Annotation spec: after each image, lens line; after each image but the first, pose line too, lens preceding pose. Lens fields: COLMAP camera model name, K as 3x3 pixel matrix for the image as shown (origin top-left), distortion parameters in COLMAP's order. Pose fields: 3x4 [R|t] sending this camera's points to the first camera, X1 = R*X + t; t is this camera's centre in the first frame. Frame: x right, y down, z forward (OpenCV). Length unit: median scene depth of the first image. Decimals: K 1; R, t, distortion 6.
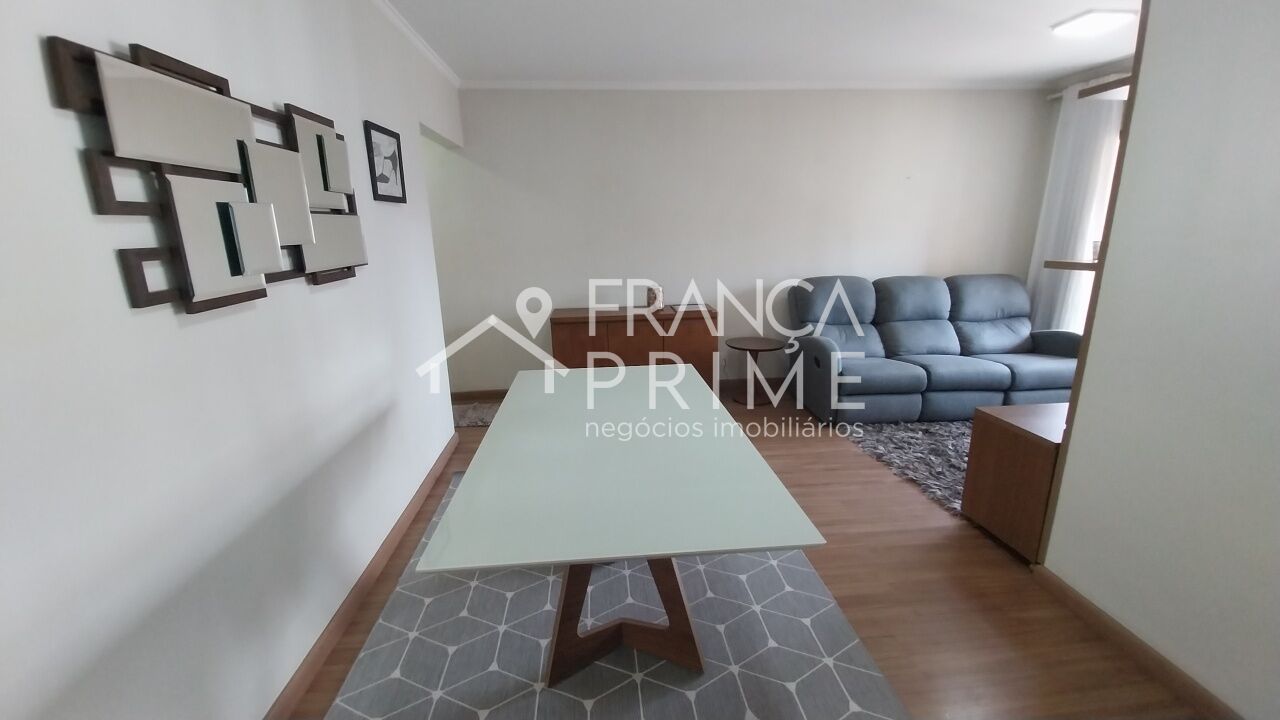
lens RADIAL K [[511.9, 0, 640.0], [0, 511.9, 360.0], [0, 0, 1]] dist [0.001817, -0.000005]
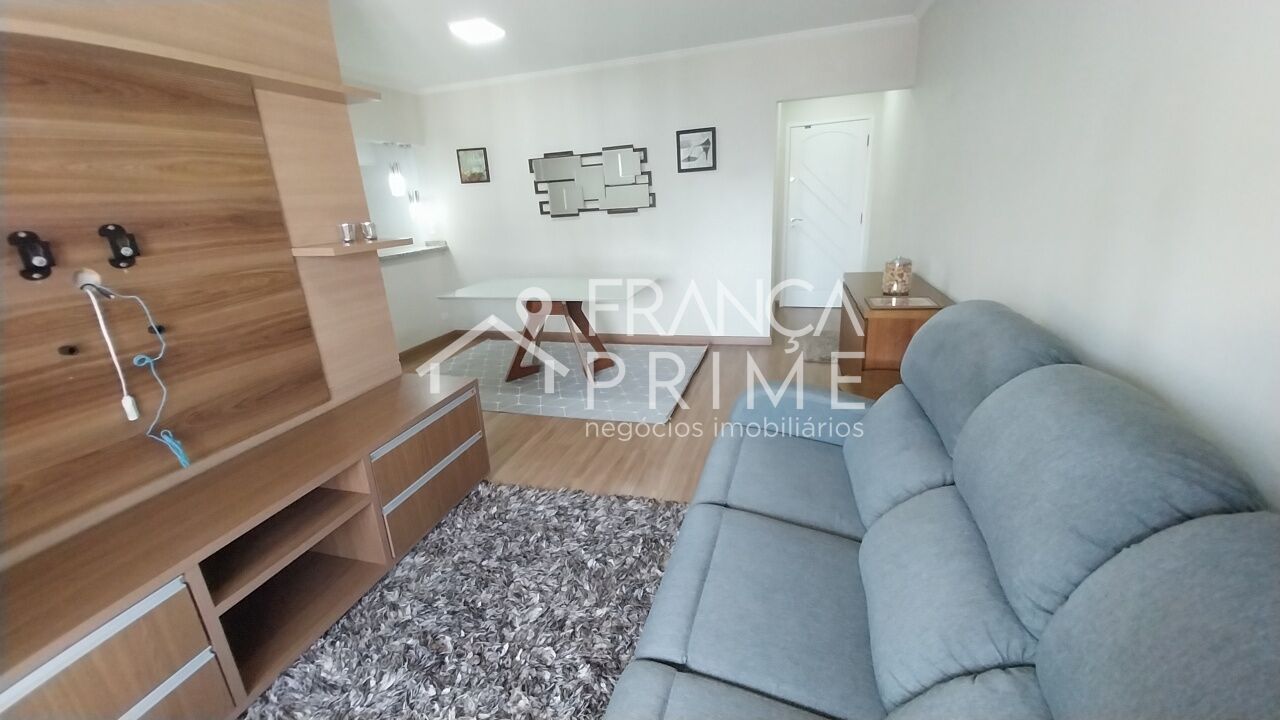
lens RADIAL K [[511.9, 0, 640.0], [0, 511.9, 360.0], [0, 0, 1]] dist [0.001817, -0.000005]
pose [[-0.357430, 0.299730, -0.884537, 1.854525], [-0.175368, 0.908717, 0.378787, -0.482973], [0.917328, 0.290509, -0.272240, 2.046231]]
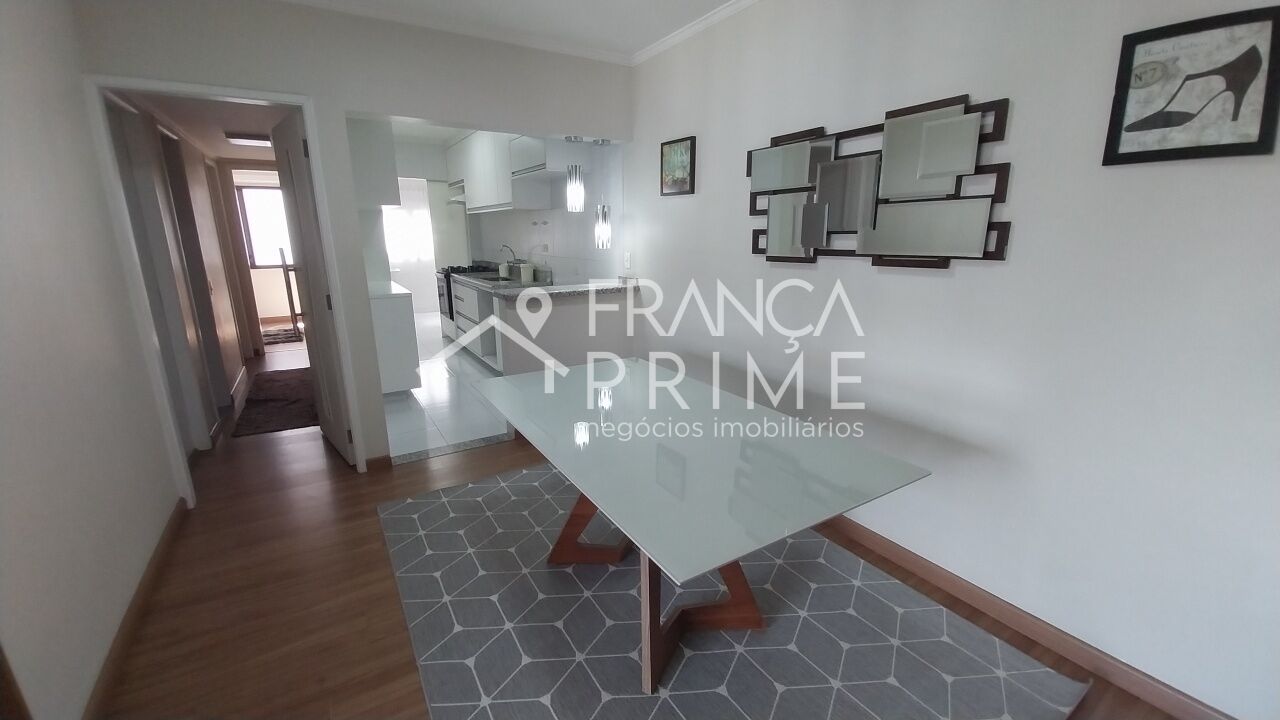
lens RADIAL K [[507.6, 0, 628.9], [0, 507.6, 356.7], [0, 0, 1]] dist [0.026083, -0.019729]
pose [[-0.900126, 0.127929, -0.416422, 0.382291], [-0.085689, 0.885239, 0.457175, -0.437099], [0.427119, 0.447198, -0.785865, 1.728065]]
